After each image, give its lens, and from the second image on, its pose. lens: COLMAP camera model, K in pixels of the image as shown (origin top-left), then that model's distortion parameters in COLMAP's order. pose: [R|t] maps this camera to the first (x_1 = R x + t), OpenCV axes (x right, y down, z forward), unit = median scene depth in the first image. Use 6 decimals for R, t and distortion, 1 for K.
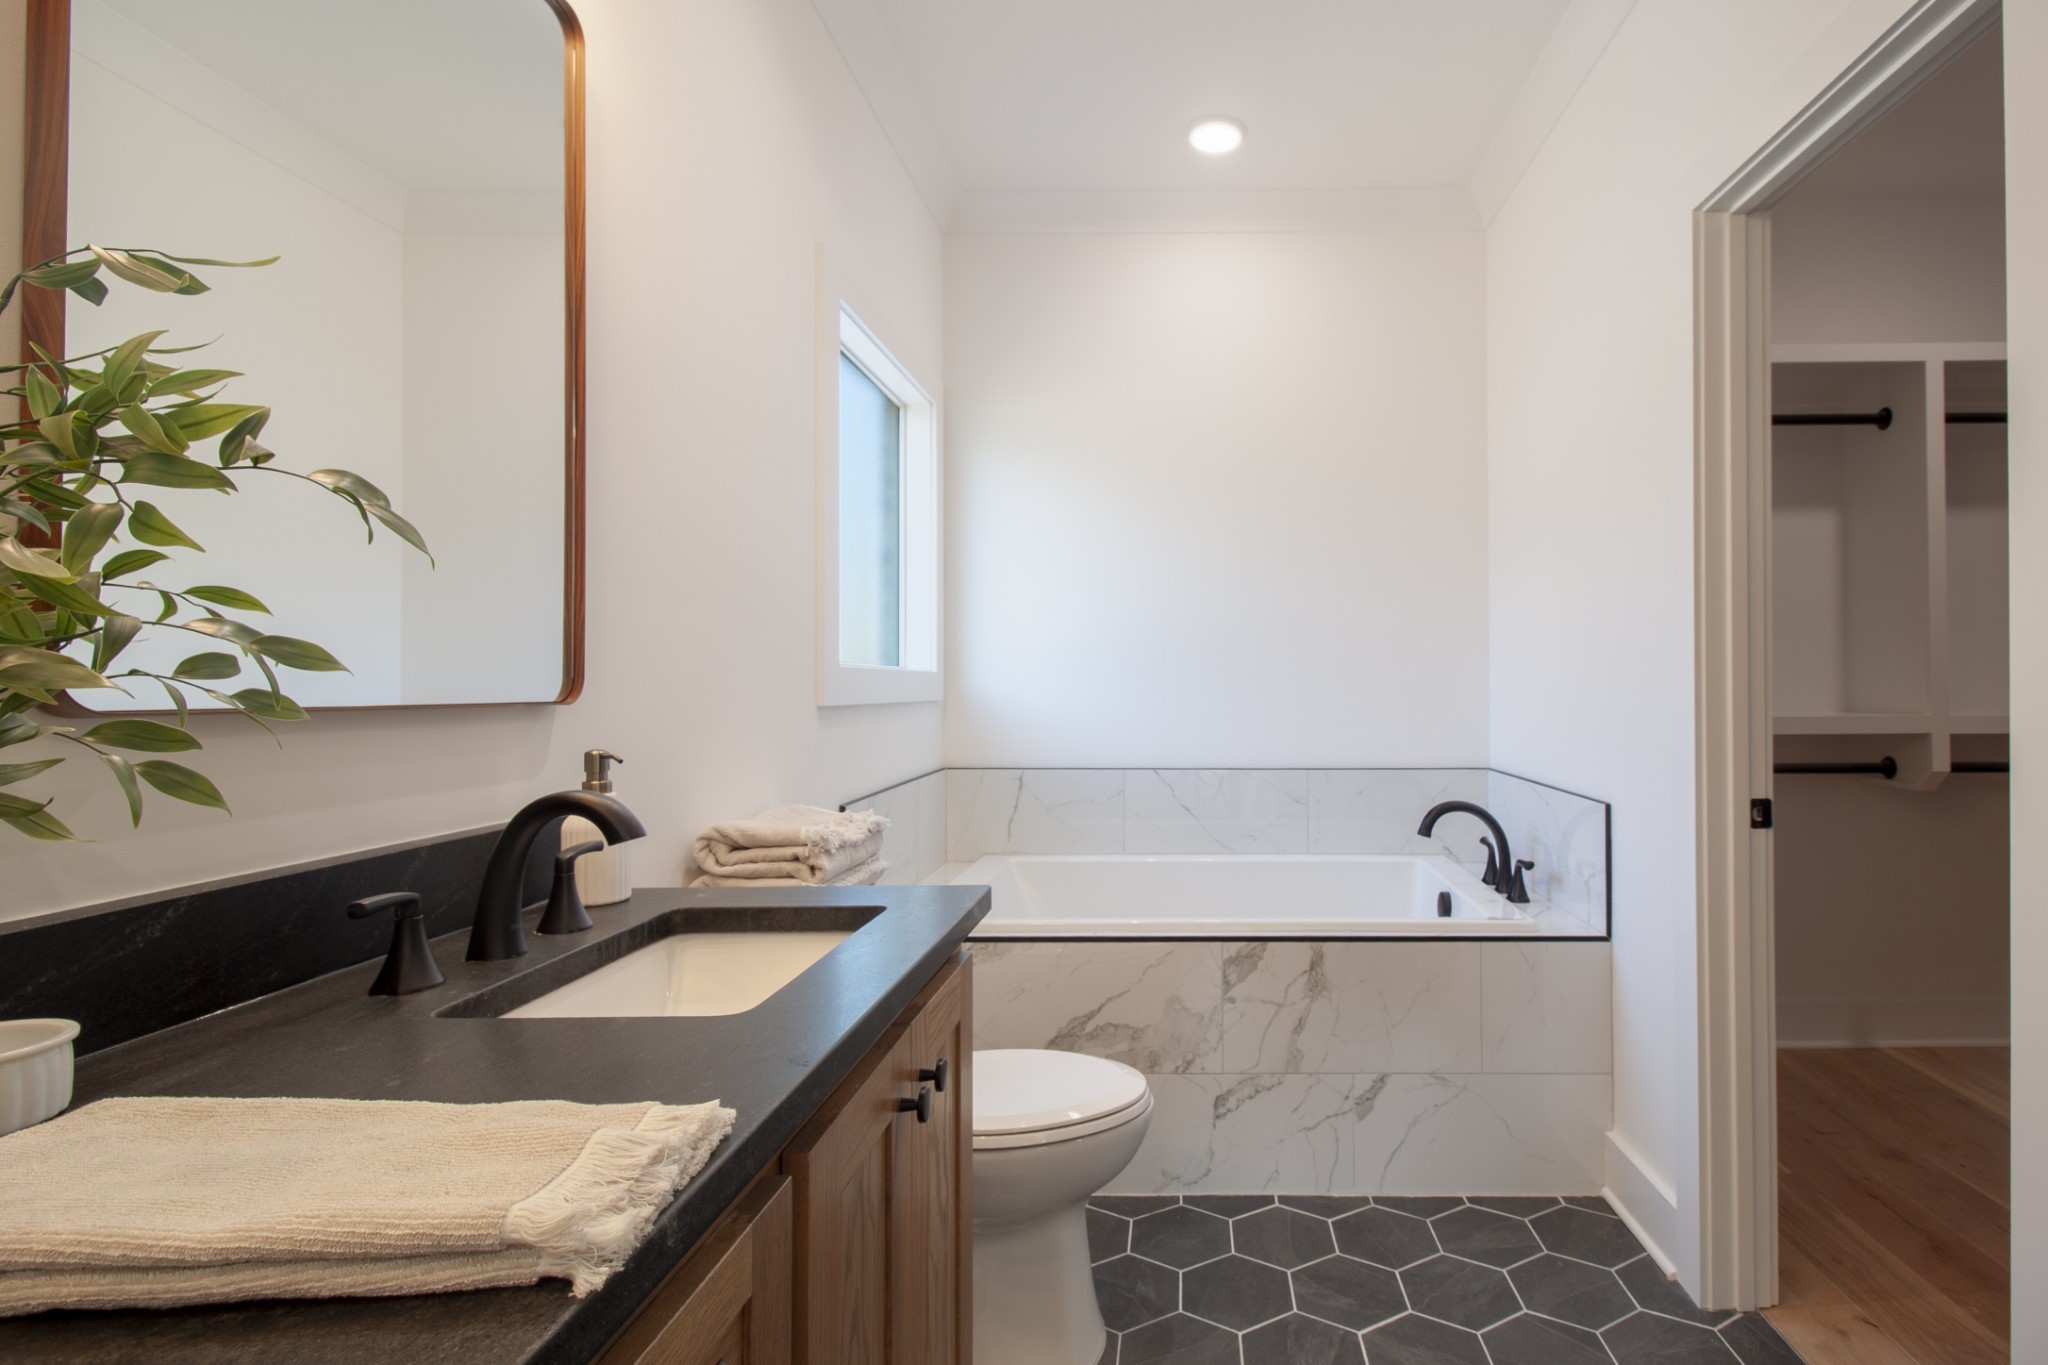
lens RADIAL K [[877.4, 0, 1031.4], [0, 877.4, 677.8], [0, 0, 1]] dist [-0.003237, -0.002577]
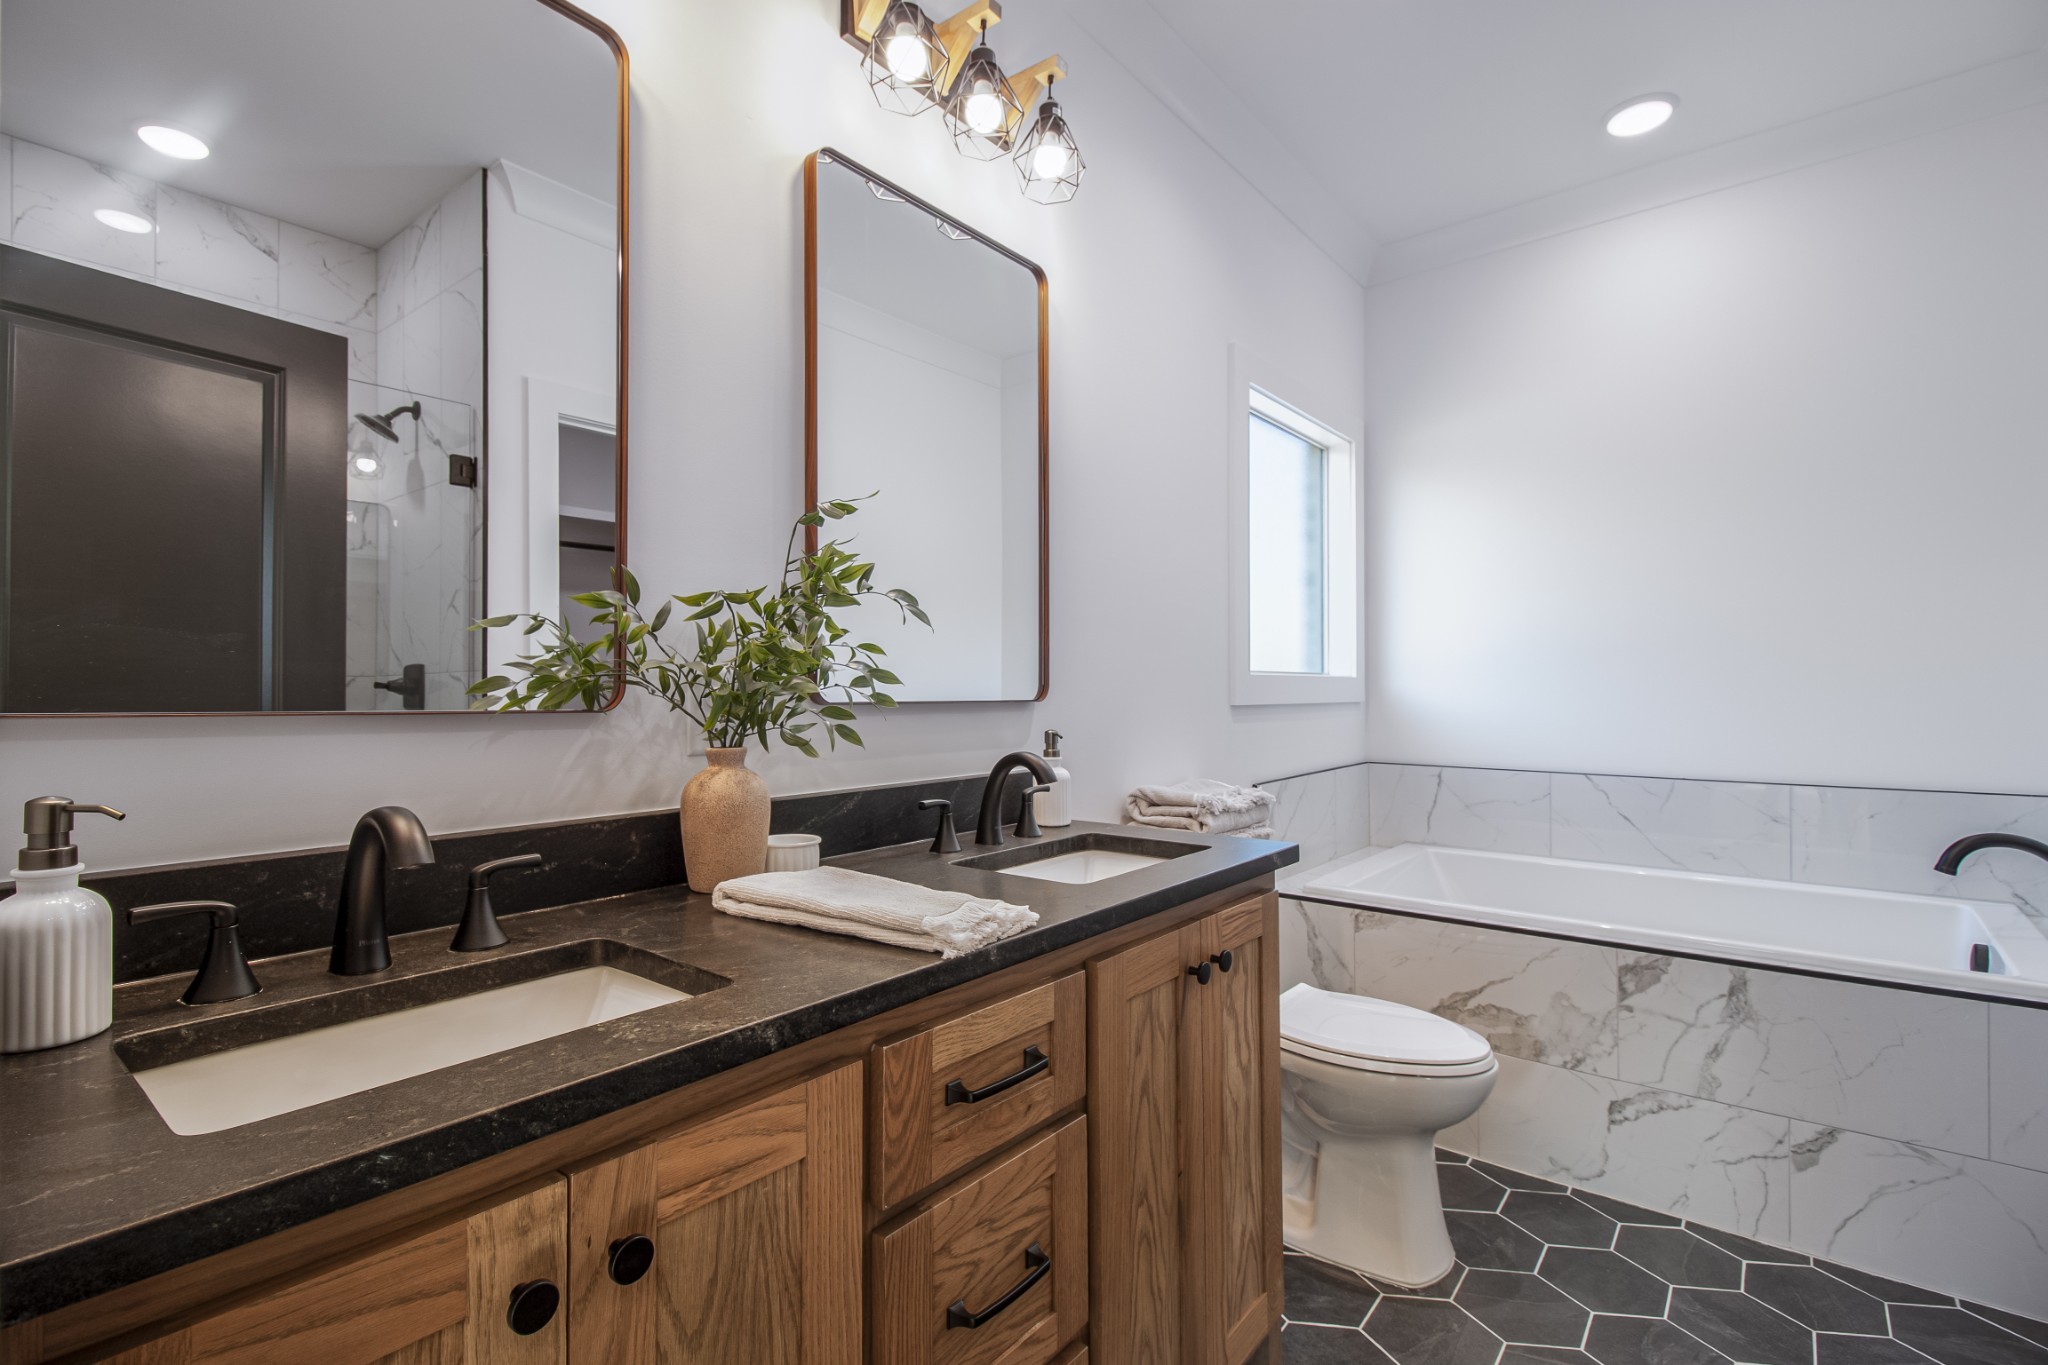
lens RADIAL K [[936.7, 0, 1025.1], [0, 936.7, 693.3], [0, 0, 1]] dist [-0.039157, -0.003027]
pose [[0.766504, 0.004263, -0.642225, 0.465453], [0.006587, 0.999873, 0.014499, -0.008610], [0.642206, -0.015344, 0.766379, -0.280226]]
